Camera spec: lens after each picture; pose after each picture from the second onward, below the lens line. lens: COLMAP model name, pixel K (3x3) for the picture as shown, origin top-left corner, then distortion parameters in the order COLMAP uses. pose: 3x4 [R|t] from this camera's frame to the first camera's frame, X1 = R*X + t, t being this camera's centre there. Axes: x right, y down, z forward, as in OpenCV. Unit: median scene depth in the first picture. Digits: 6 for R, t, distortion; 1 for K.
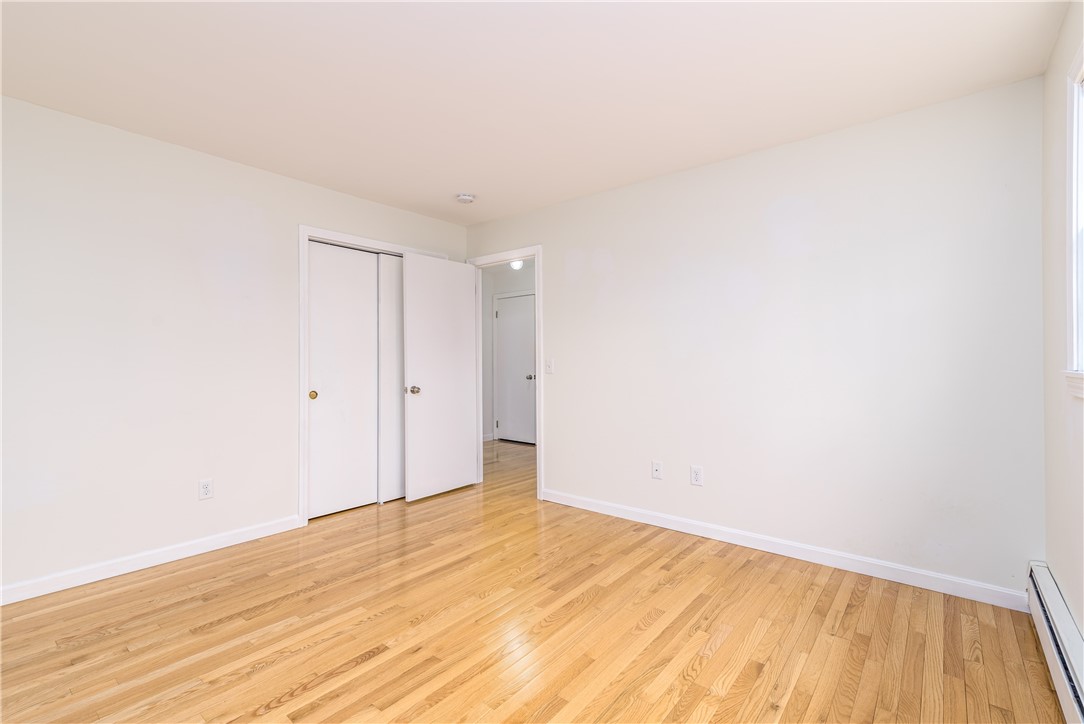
lens RADIAL K [[488.7, 0, 539.5], [0, 488.7, 364.2], [0, 0, 1]] dist [0.013833, -0.000921]
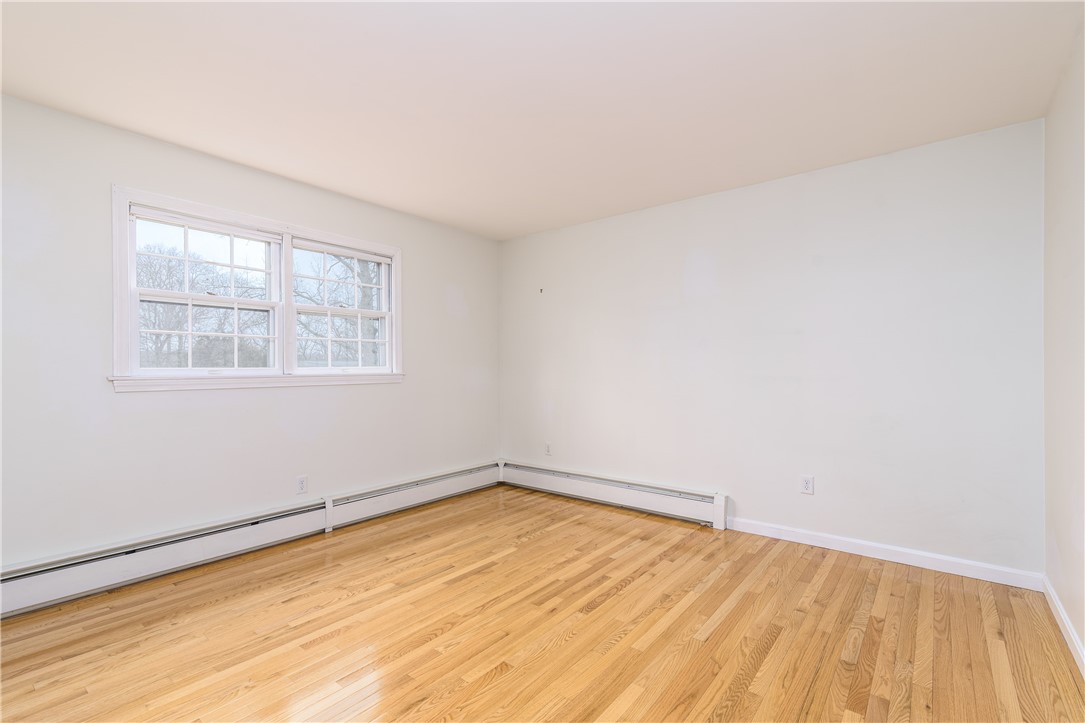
lens RADIAL K [[489.2, 0, 540.0], [0, 489.2, 363.7], [0, 0, 1]] dist [0.013833, -0.000921]
pose [[-0.999953, 0.005283, -0.008106, -0.182420], [0.005277, 0.999986, 0.000694, -0.014712], [0.008110, 0.000652, -0.999967, 1.909702]]
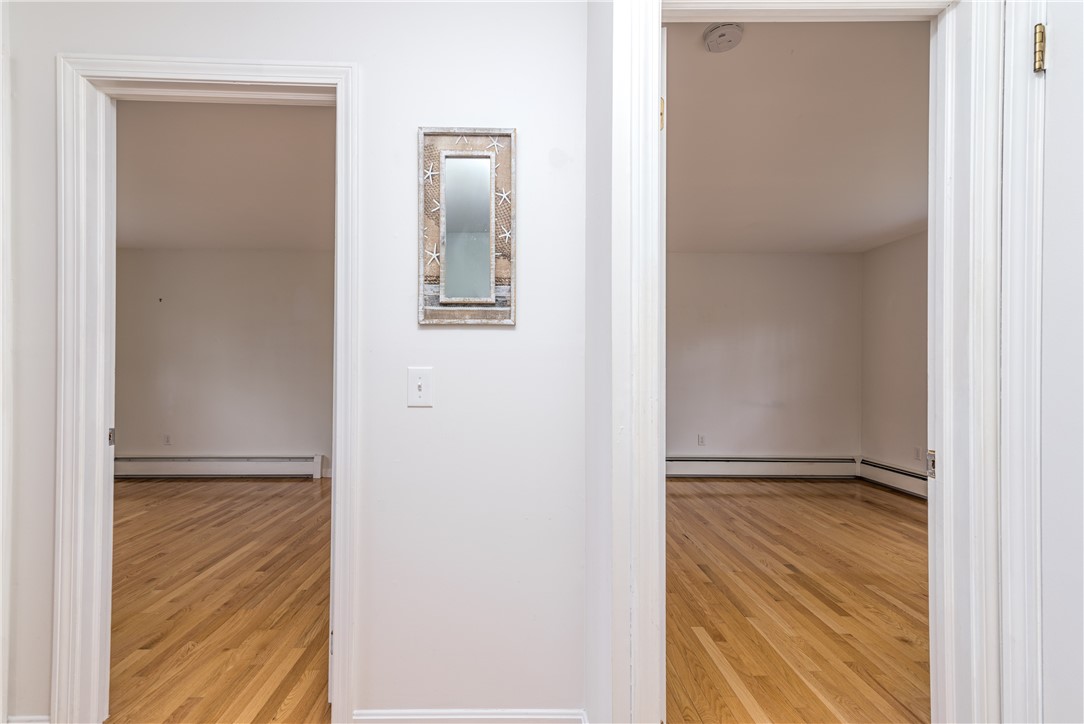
lens RADIAL K [[488.7, 0, 539.5], [0, 488.7, 364.2], [0, 0, 1]] dist [0.013833, -0.000921]
pose [[-0.745266, -0.008058, -0.666718, 0.011423], [-0.009264, 0.999956, -0.001731, -0.035204], [0.666702, 0.004886, -0.745308, 2.797878]]
